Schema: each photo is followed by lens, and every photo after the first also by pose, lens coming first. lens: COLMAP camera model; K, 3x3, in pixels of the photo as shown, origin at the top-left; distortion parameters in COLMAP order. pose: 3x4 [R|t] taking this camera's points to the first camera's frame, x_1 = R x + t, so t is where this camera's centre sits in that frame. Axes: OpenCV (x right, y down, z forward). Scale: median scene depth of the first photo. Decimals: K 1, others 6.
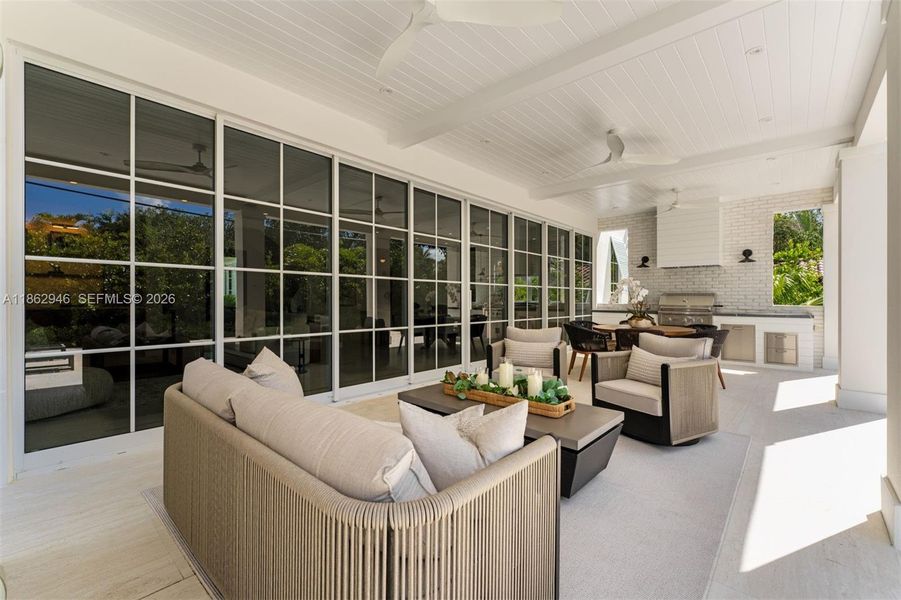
lens RADIAL K [[389.9, 0, 450.5], [0, 389.9, 300.0], [0, 0, 1]] dist [-0.000480, -0.000078]
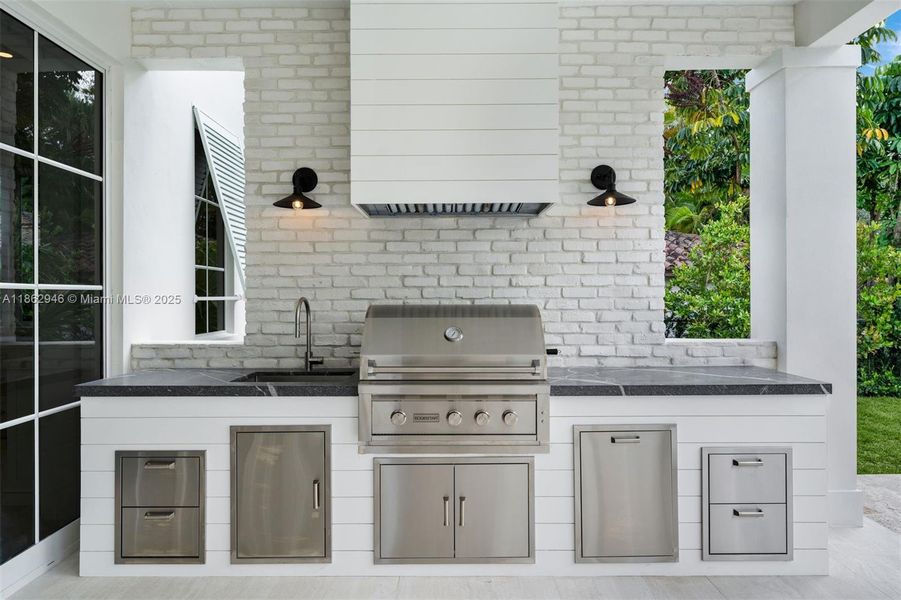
lens RADIAL K [[686.3, 0, 450.9], [0, 686.3, 279.4], [0, 0, 1]] dist [-0.001361, -0.000678]
pose [[0.752340, -0.010753, 0.658687, 0.298031], [0.007604, 0.999942, 0.007638, -0.042336], [-0.658731, -0.000738, 0.752378, 0.656375]]
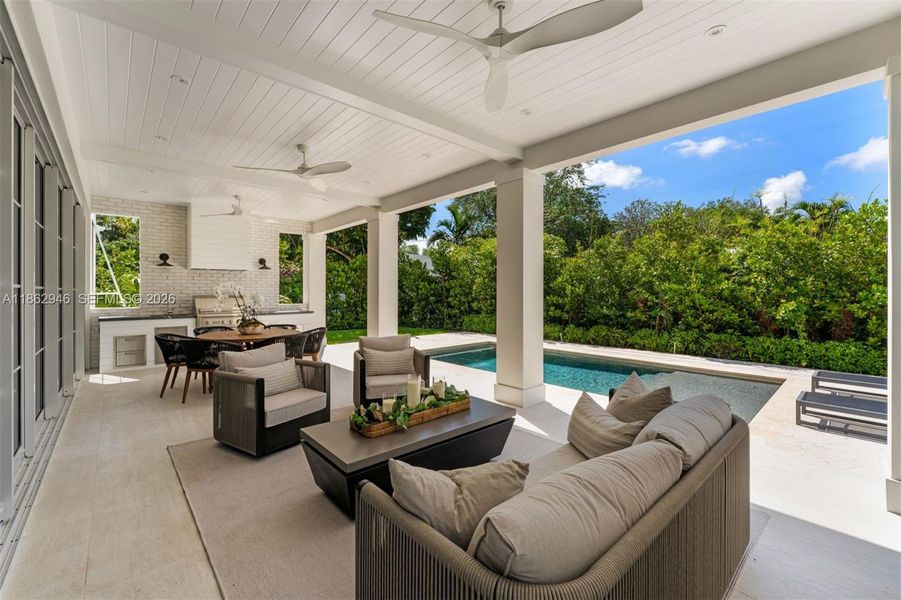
lens RADIAL K [[370.3, 0, 446.5], [0, 370.3, 299.7], [0, 0, 1]] dist [0.000780, 0.000005]
pose [[0.117237, -0.023291, 0.992831, -0.308242], [-0.000064, 0.999725, 0.023460, -0.029815], [-0.993104, -0.002814, 0.117203, 0.297854]]
